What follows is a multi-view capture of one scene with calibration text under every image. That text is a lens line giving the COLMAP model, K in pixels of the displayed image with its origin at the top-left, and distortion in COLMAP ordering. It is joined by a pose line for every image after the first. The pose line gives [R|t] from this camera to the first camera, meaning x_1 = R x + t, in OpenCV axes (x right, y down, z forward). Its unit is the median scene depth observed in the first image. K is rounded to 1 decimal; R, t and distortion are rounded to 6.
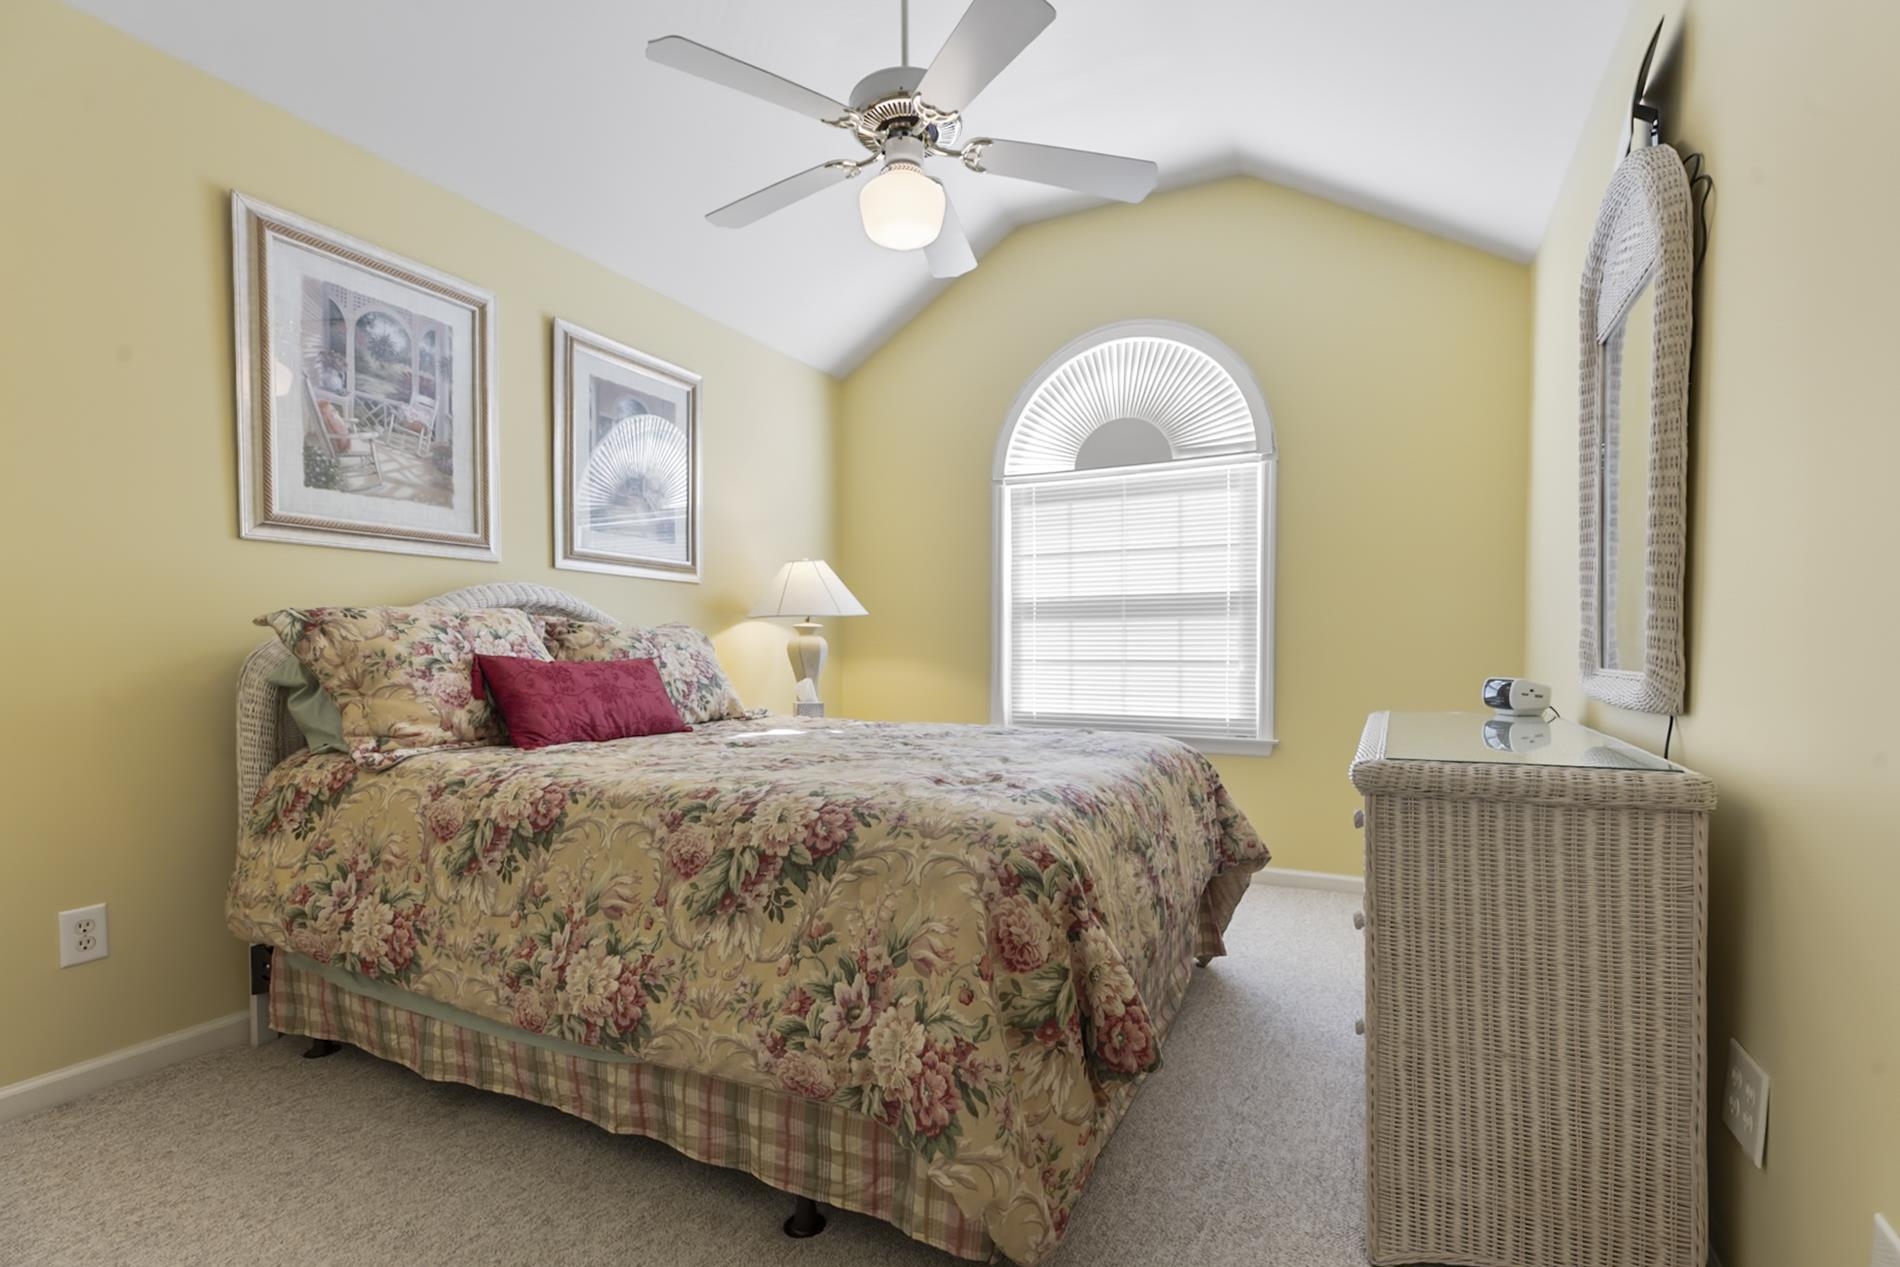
lens RADIAL K [[858.4, 0, 948.9], [0, 858.4, 660.2], [0, 0, 1]] dist [0.002717, 0.000103]
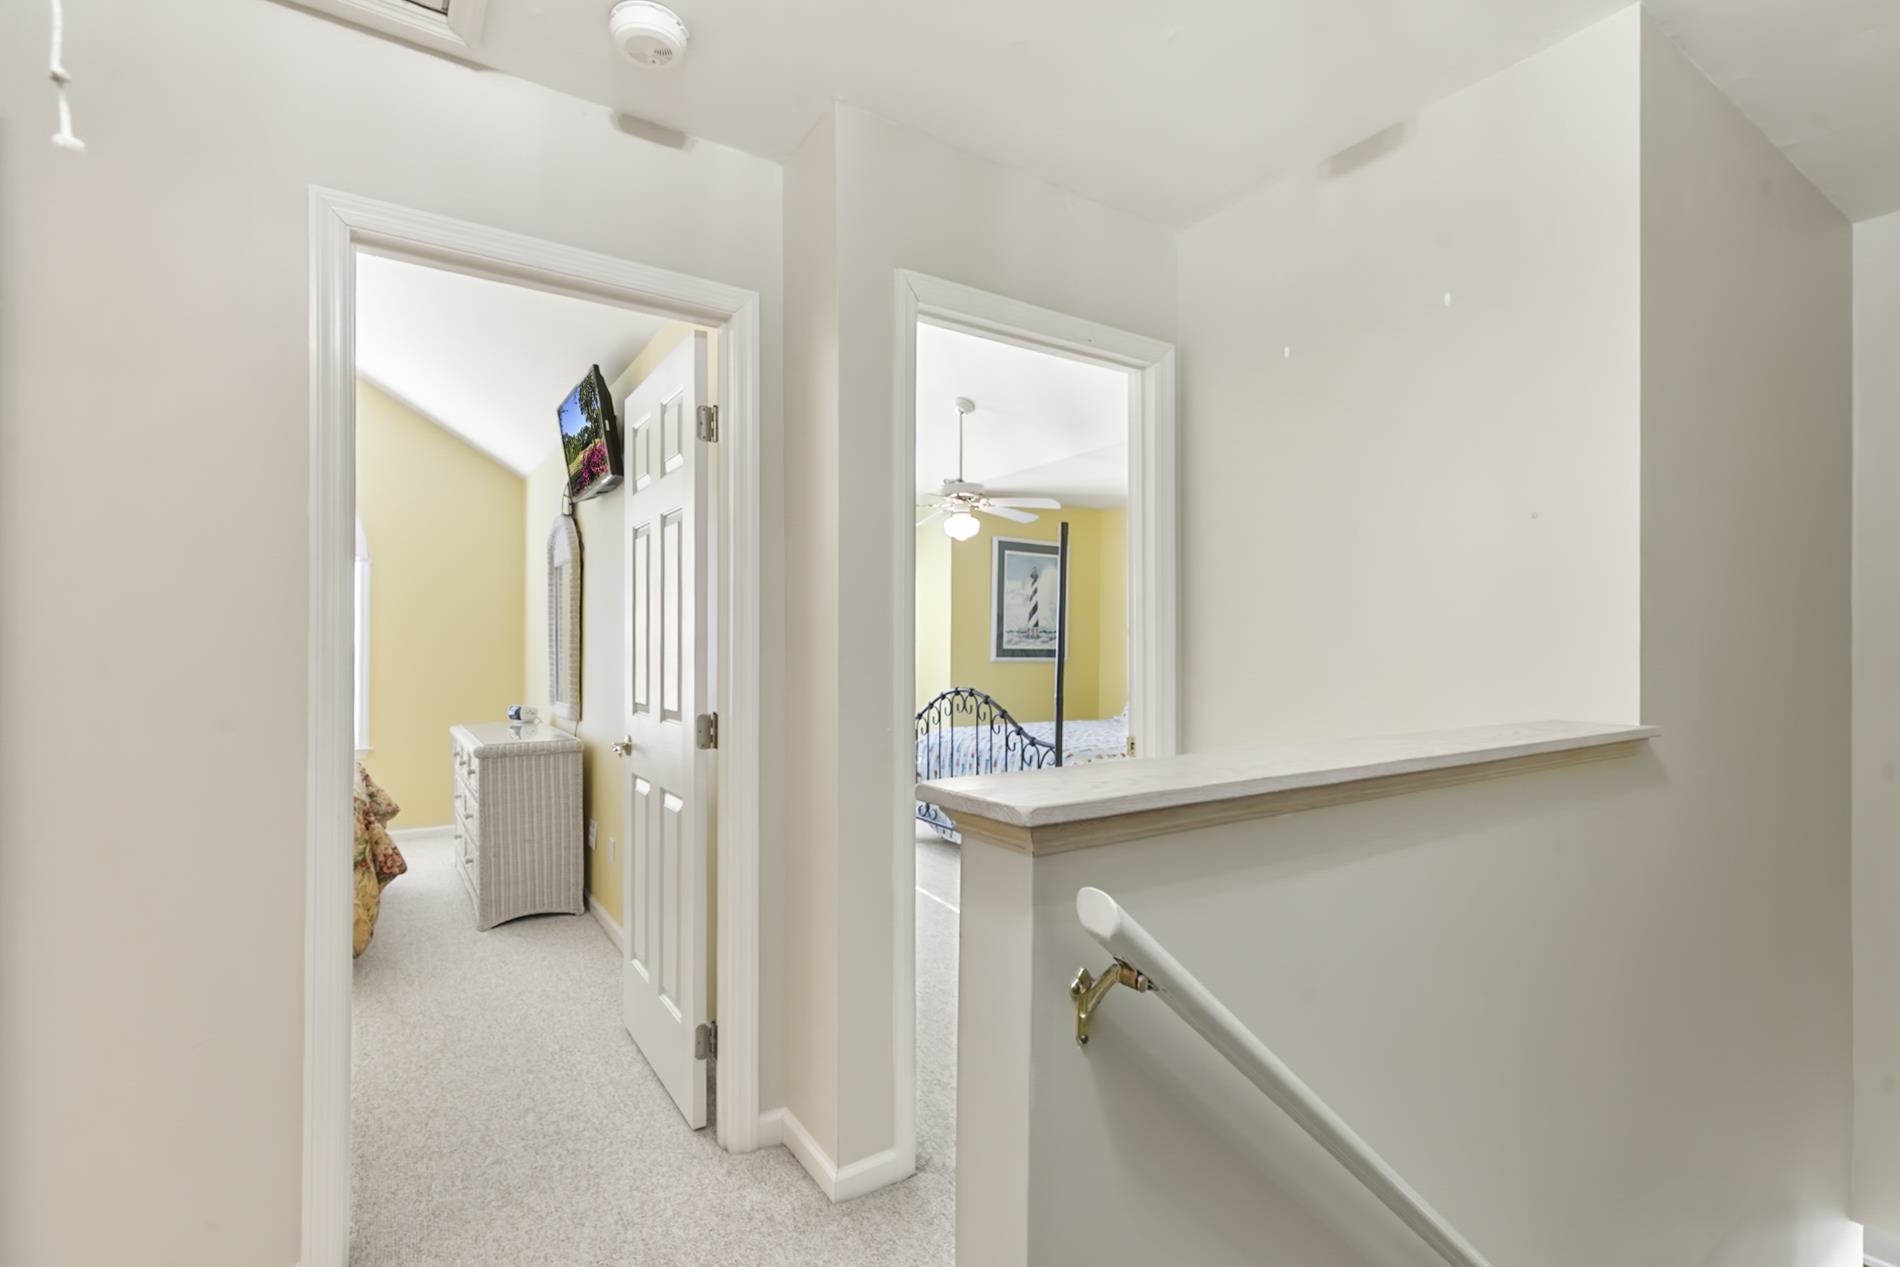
lens RADIAL K [[858.4, 0, 948.9], [0, 858.4, 660.2], [0, 0, 1]] dist [0.002717, 0.000103]
pose [[0.484966, -0.008738, 0.874489, -1.125880], [0.008470, 0.999950, 0.005295, -0.151860], [-0.874492, 0.004839, 0.485016, -1.563401]]
